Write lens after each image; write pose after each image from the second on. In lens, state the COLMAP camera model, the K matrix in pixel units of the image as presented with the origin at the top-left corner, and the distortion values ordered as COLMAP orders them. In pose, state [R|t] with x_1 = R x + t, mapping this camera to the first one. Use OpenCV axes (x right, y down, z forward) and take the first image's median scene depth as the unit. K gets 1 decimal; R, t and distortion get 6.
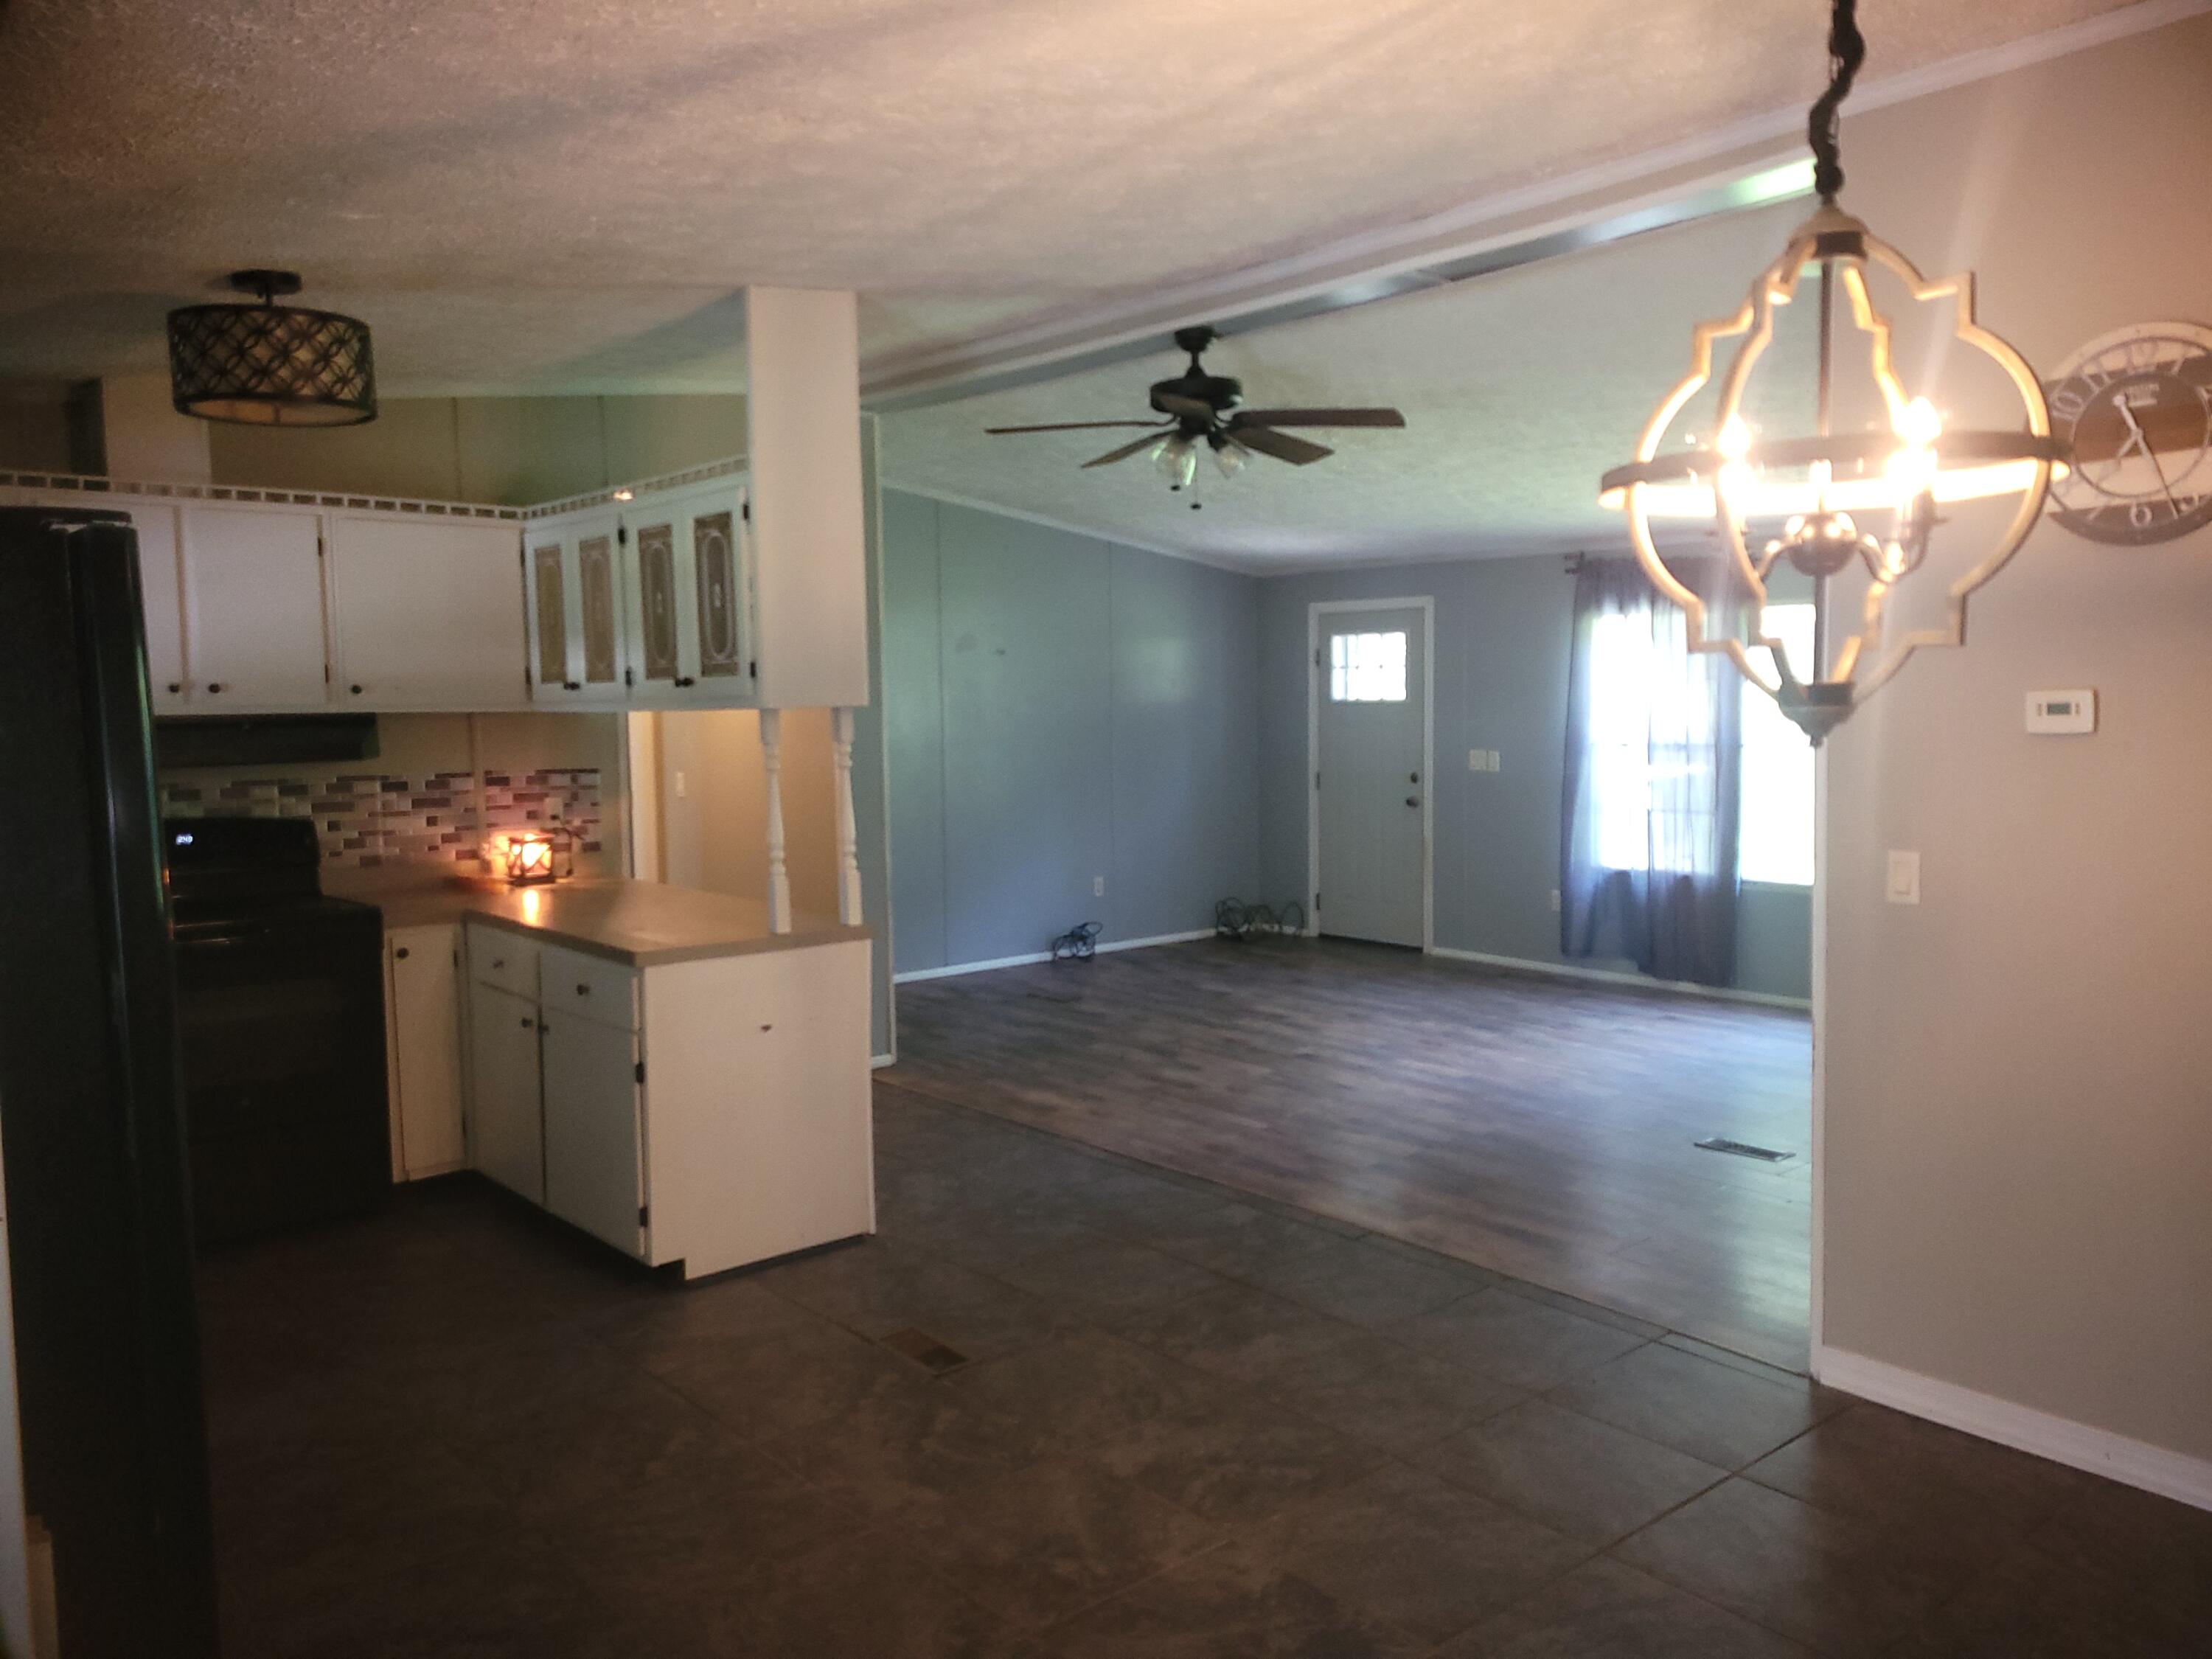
lens RADIAL K [[1640.9, 0, 1123.9], [0, 1640.9, 813.5], [0, 0, 1]] dist [0.067539, -0.048969]
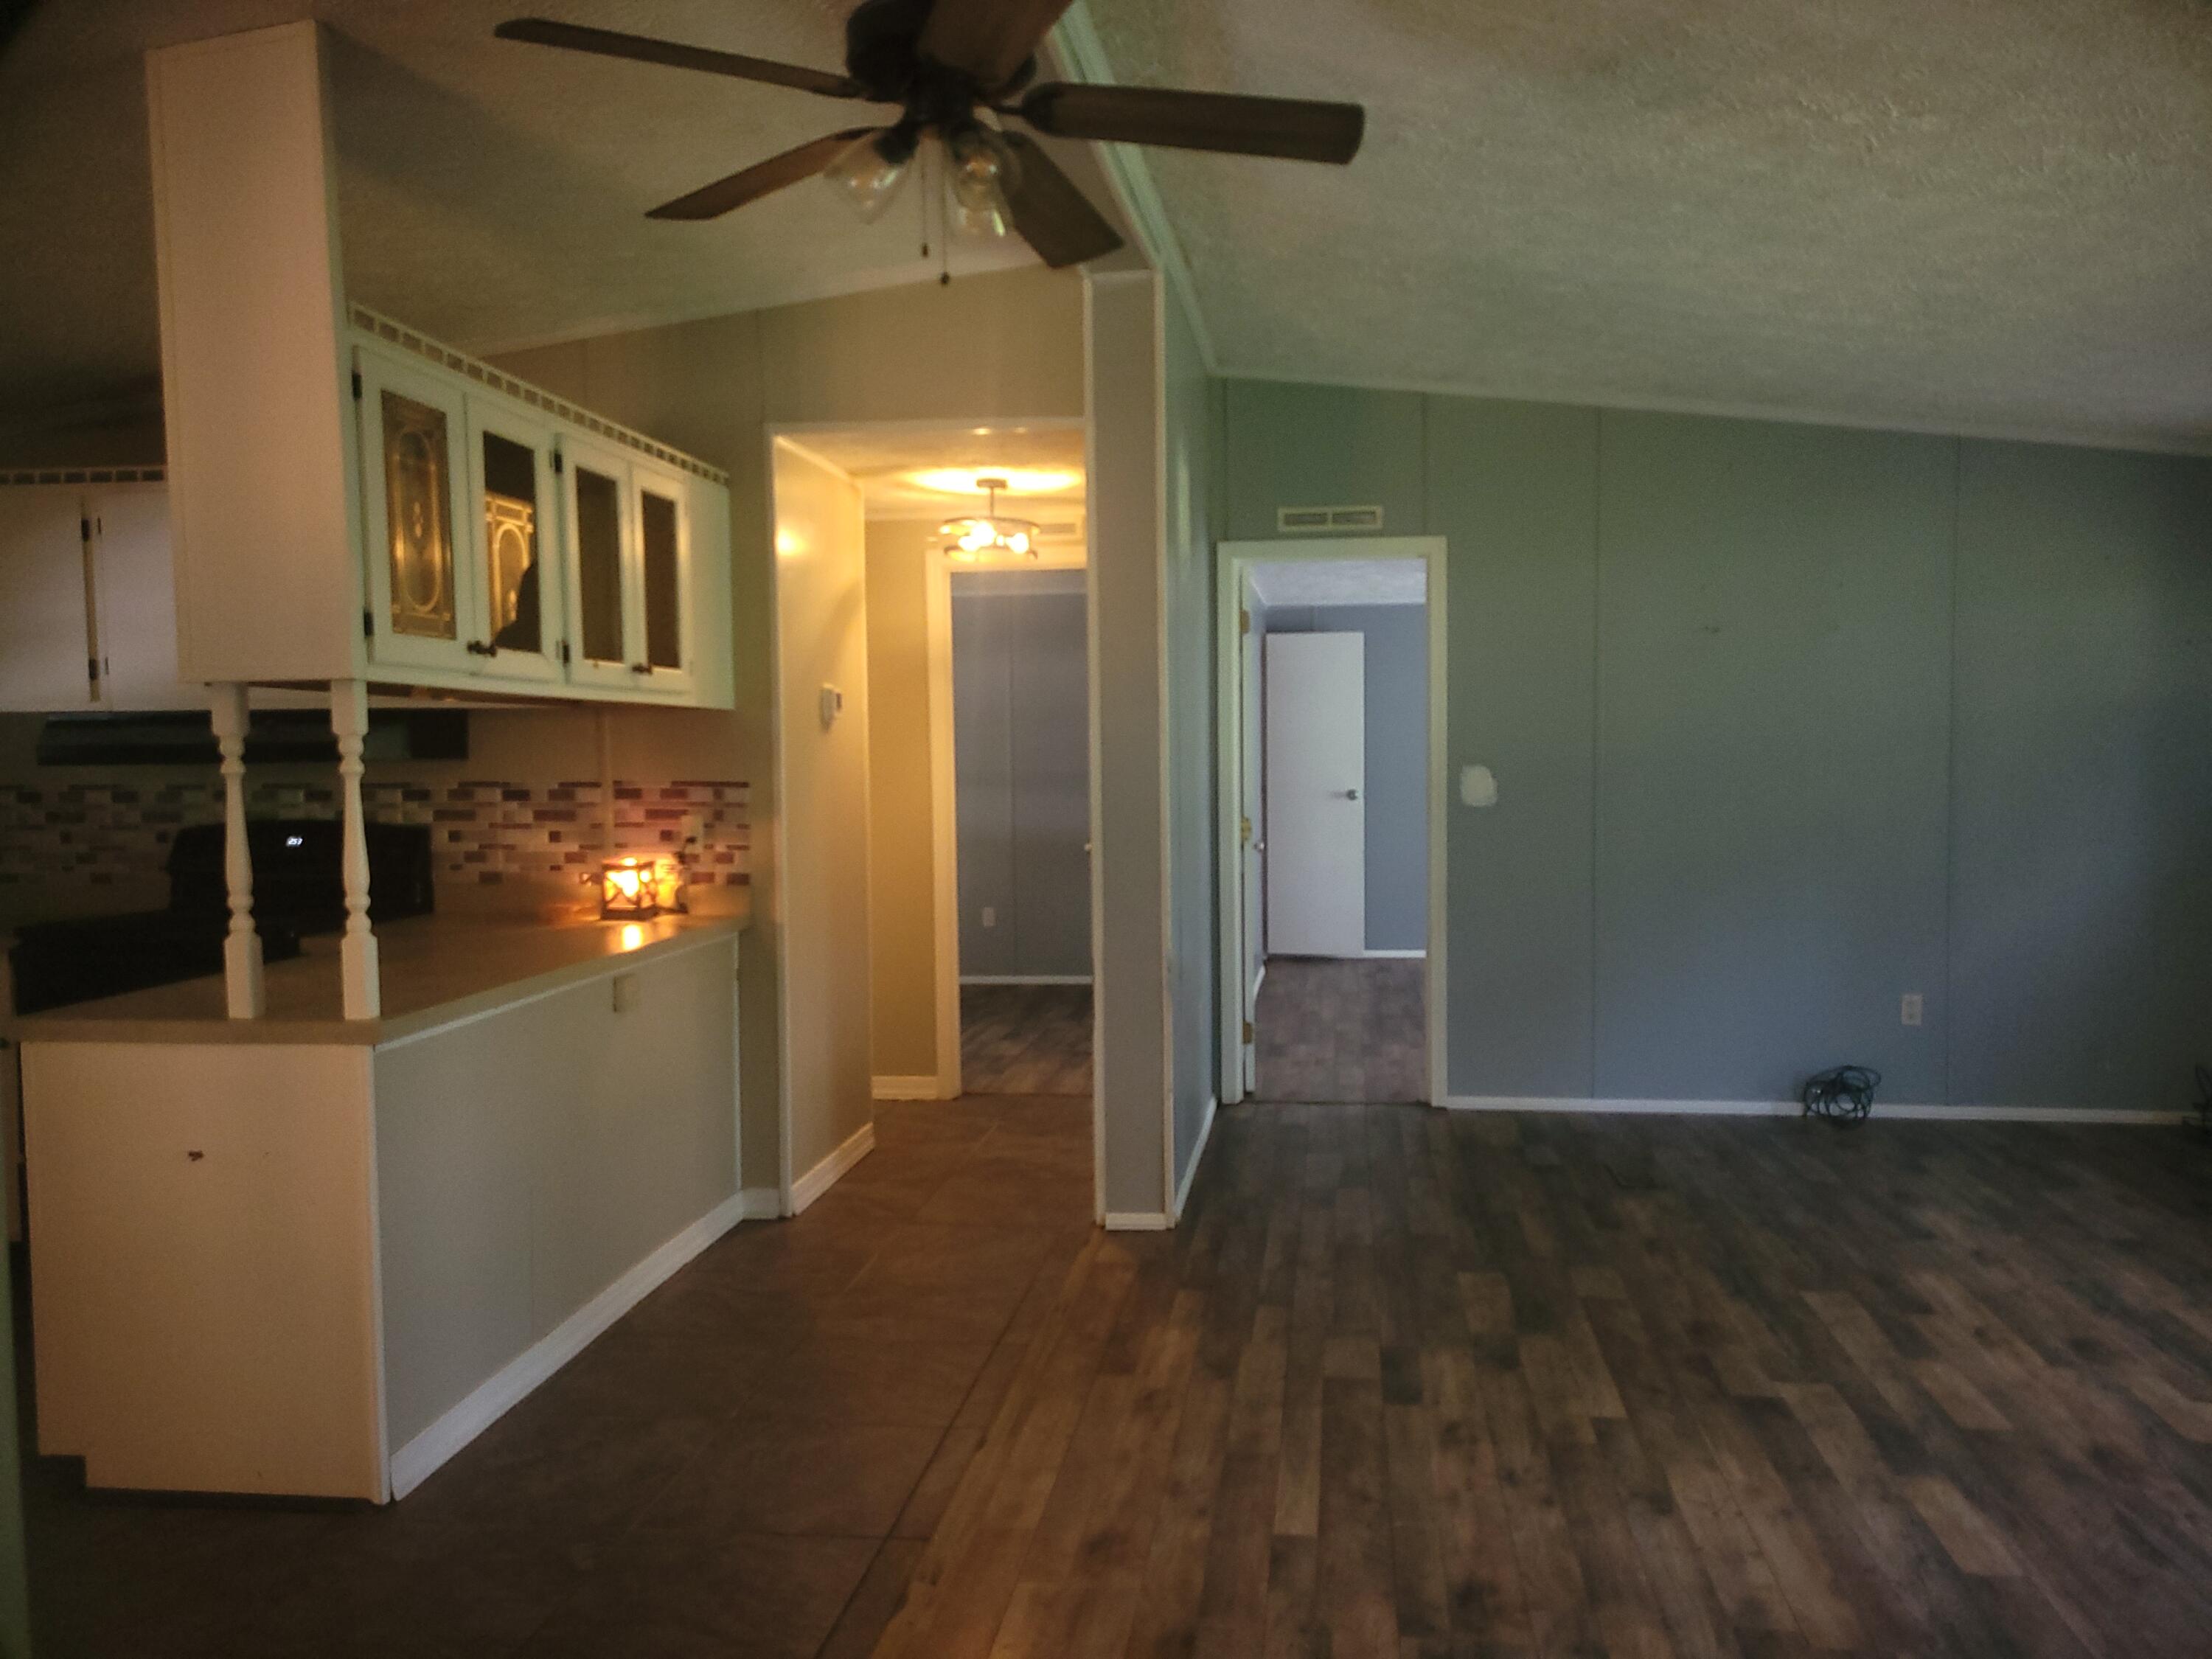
lens RADIAL K [[1640.9, 0, 1140.4], [0, 1640.9, 837.3], [0, 0, 1]] dist [0.067539, -0.048969]
pose [[0.666663, 0.045706, -0.743957, 0.471614], [-0.050824, 0.998583, 0.015805, -0.026607], [0.743625, 0.027274, 0.668041, 0.713338]]
